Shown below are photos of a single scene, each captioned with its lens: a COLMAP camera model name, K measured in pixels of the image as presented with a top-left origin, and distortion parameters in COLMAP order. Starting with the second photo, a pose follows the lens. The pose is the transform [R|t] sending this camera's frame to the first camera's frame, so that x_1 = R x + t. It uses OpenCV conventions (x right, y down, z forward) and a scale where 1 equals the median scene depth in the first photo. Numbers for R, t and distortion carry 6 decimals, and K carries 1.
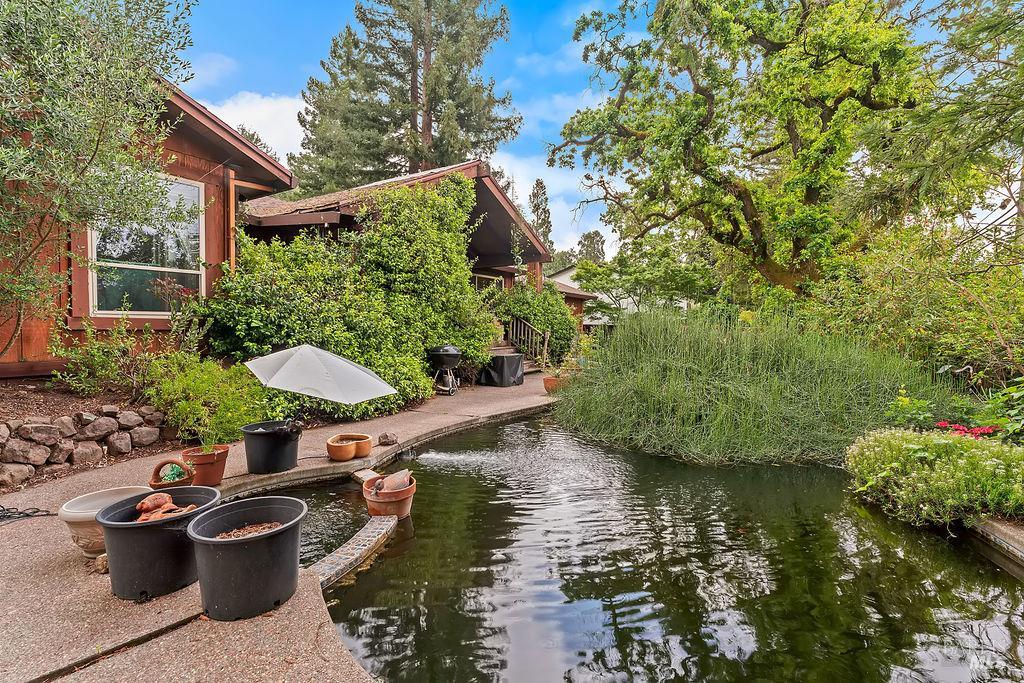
lens RADIAL K [[466.7, 0, 517.5], [0, 466.7, 337.2], [0, 0, 1]] dist [-0.012432, 0.005076]
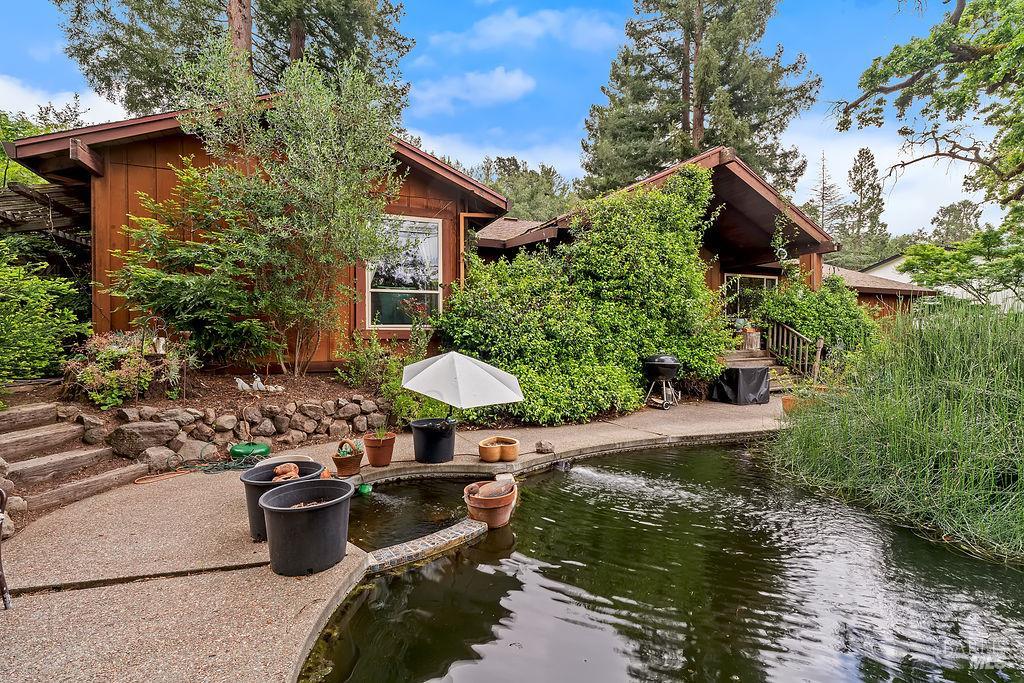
lens RADIAL K [[466.7, 0, 508.1], [0, 466.7, 338.0], [0, 0, 1]] dist [-0.012432, 0.005076]
pose [[0.813747, -0.004290, -0.581203, 0.116289], [-0.005176, 0.999880, -0.014628, -0.000495], [0.581196, 0.014912, 0.813627, 0.065557]]
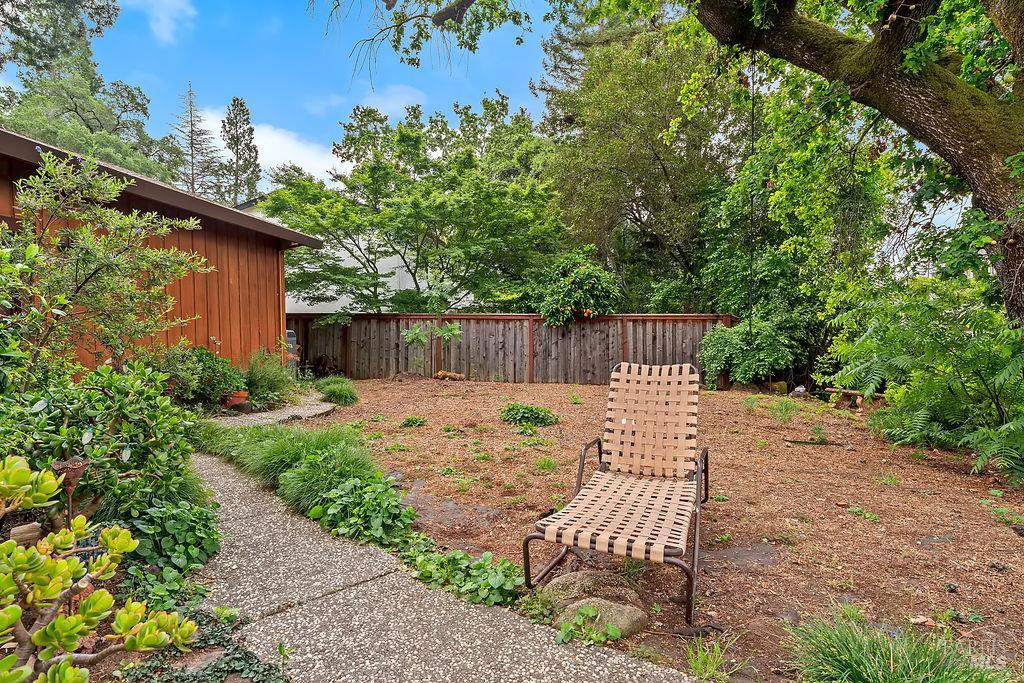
lens RADIAL K [[536.1, 0, 512.7], [0, 536.1, 334.8], [0, 0, 1]] dist [-0.003001, -0.000158]
pose [[0.884558, -0.034274, 0.465169, 0.273622], [0.029303, 0.999410, 0.017915, -0.031940], [-0.465508, -0.002216, 0.885041, 1.435118]]
